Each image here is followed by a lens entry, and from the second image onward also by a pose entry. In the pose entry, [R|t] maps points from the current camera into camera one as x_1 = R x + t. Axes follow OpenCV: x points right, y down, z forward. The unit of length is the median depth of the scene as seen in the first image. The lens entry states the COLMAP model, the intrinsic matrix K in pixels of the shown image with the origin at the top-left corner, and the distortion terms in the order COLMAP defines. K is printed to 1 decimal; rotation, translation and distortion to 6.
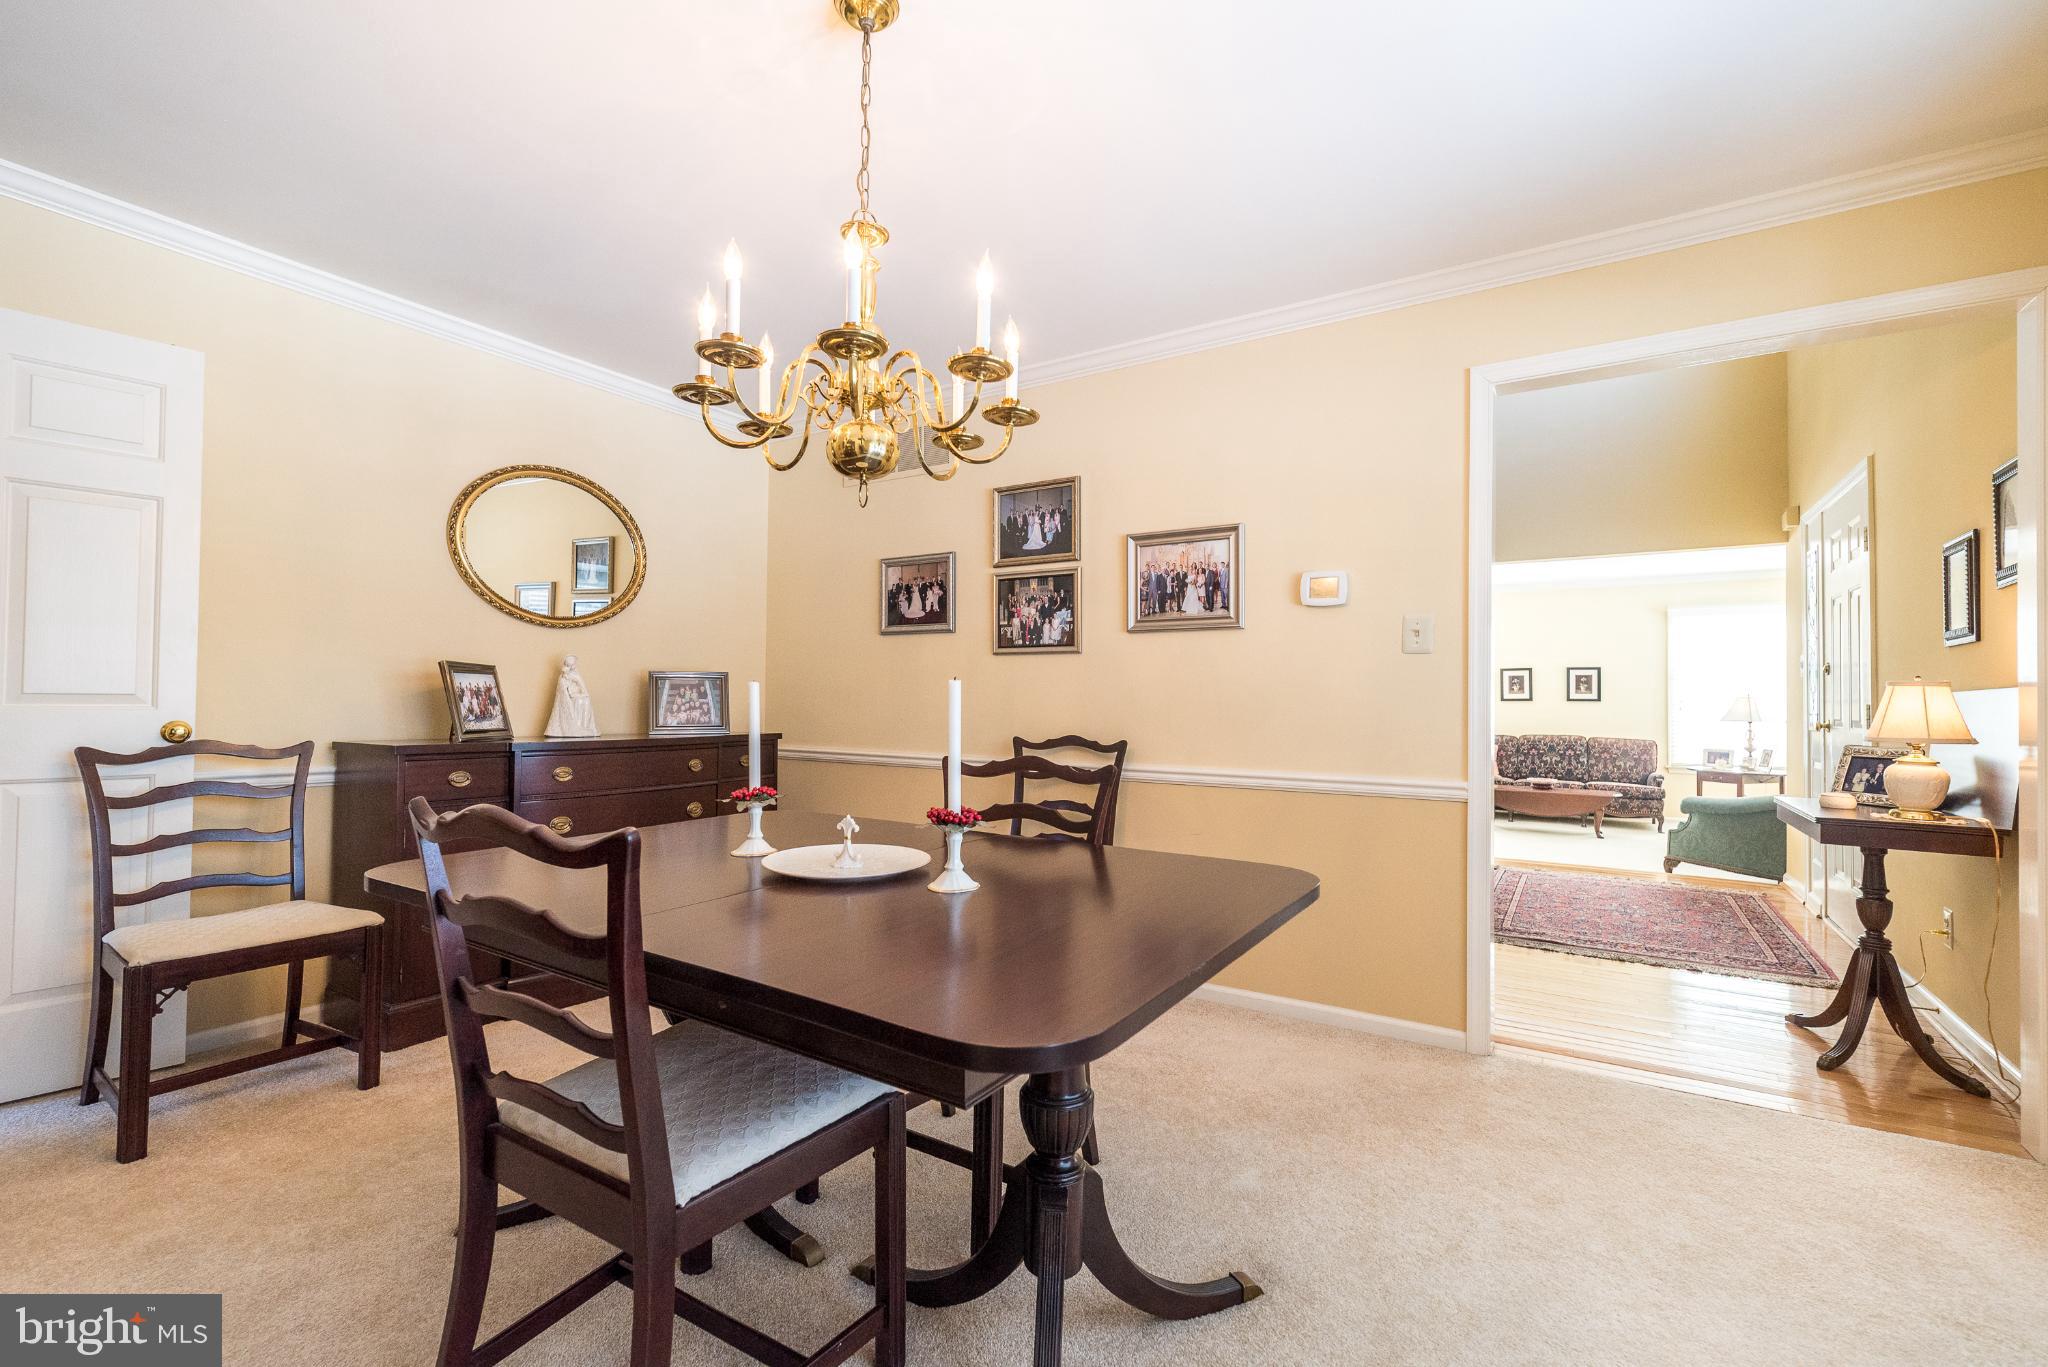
lens RADIAL K [[904.5, 0, 1009.0], [0, 904.5, 682.5], [0, 0, 1]] dist [0.011010, 0.000837]
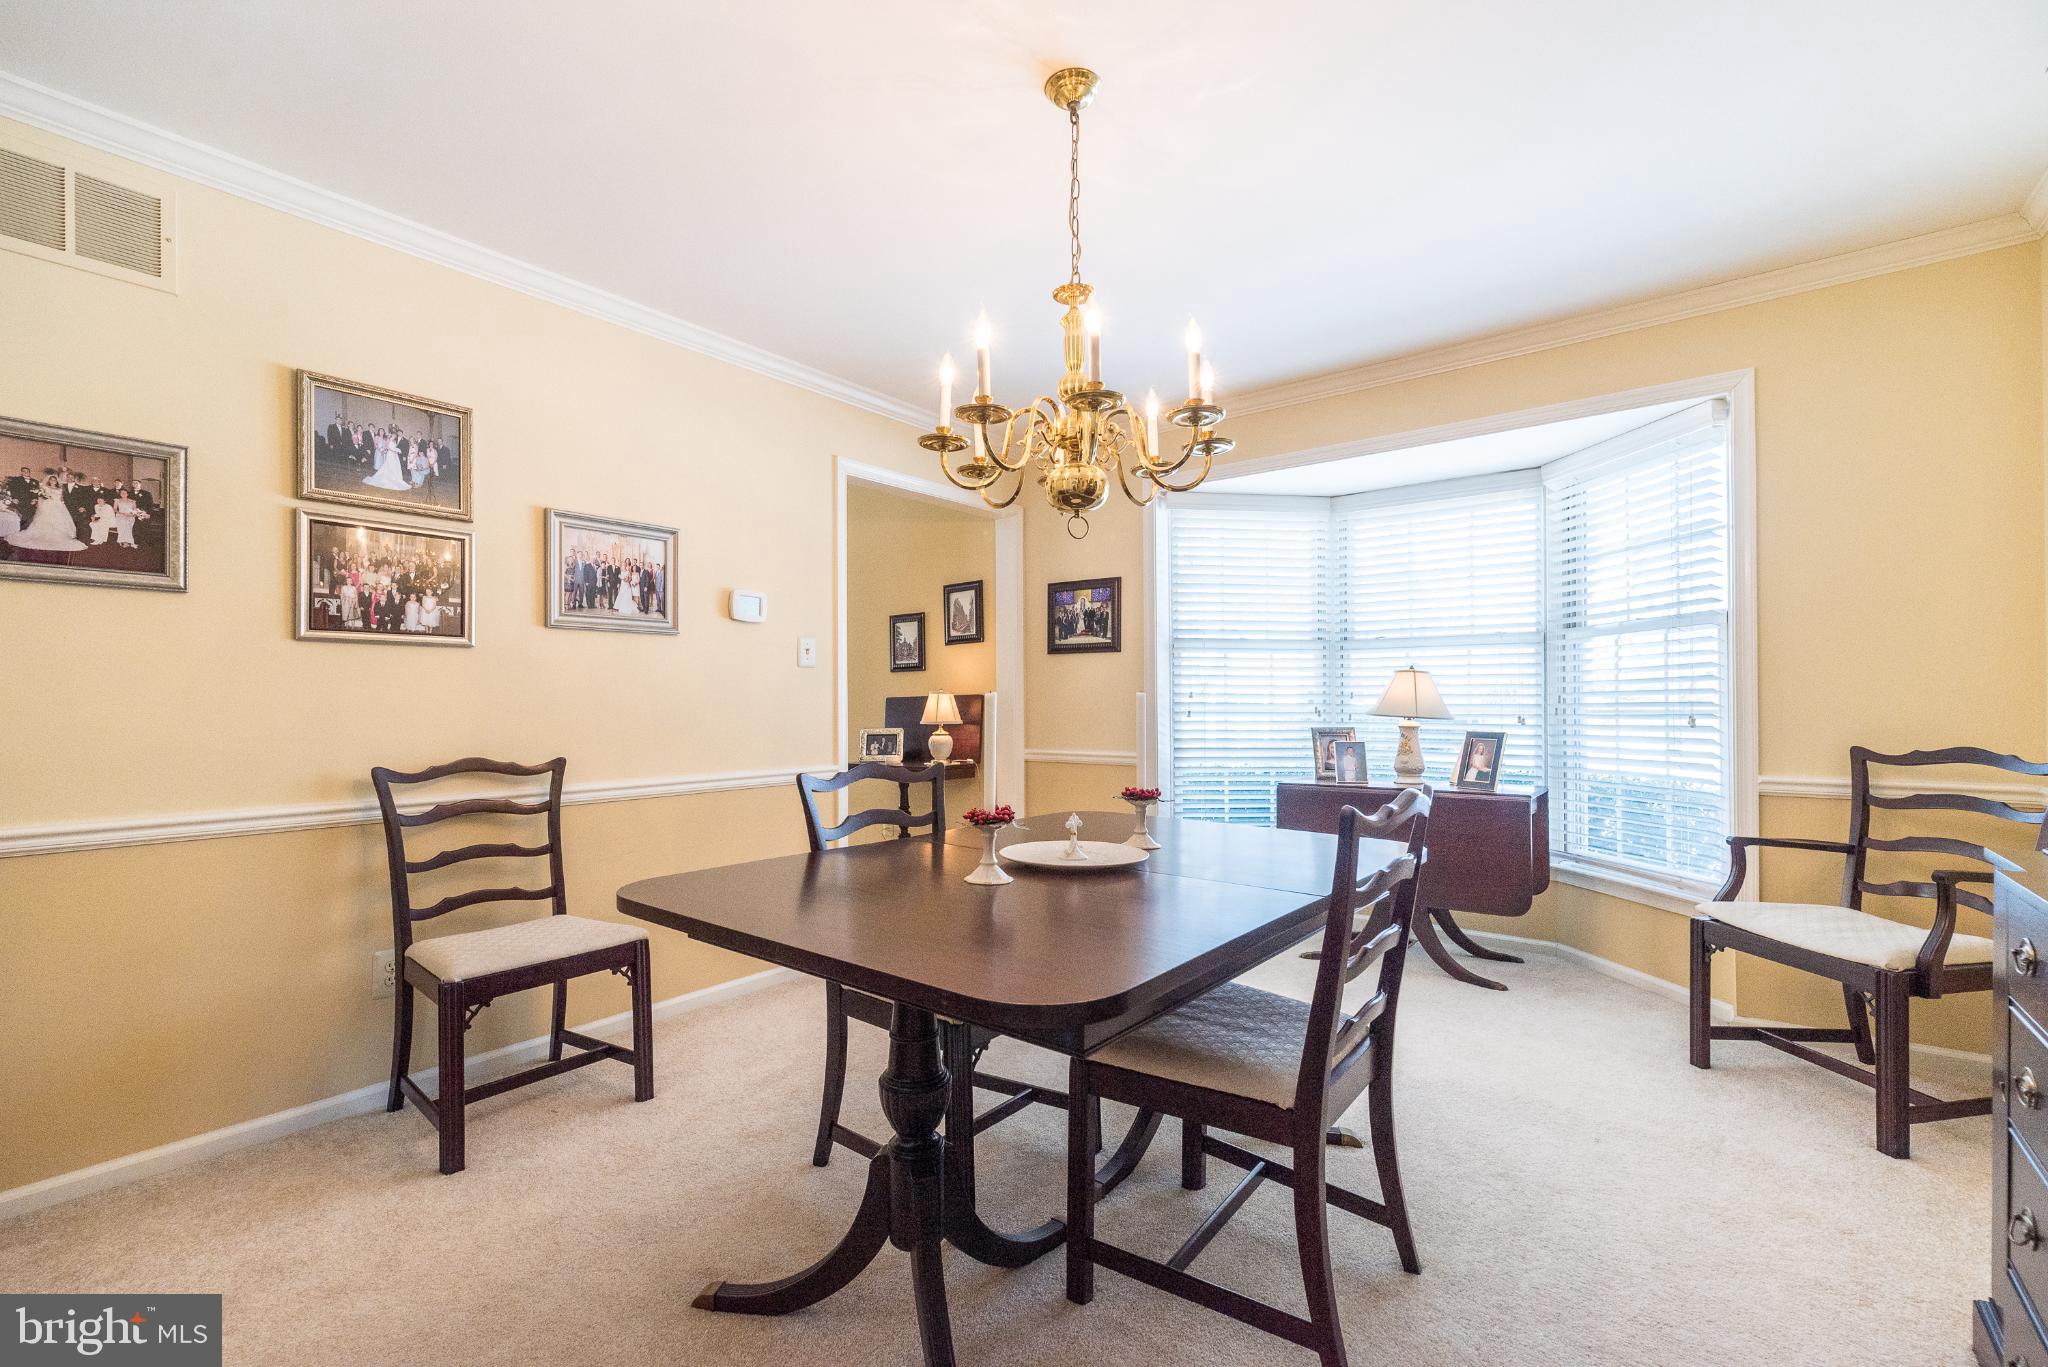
lens RADIAL K [[904.5, 0, 1010.5], [0, 904.5, 695.6], [0, 0, 1]] dist [0.011010, 0.000837]
pose [[0.101033, 0.003752, 0.994876, -0.611248], [-0.007211, 0.999969, -0.003039, 0.006253], [-0.994857, -0.006867, 0.101057, 0.474482]]
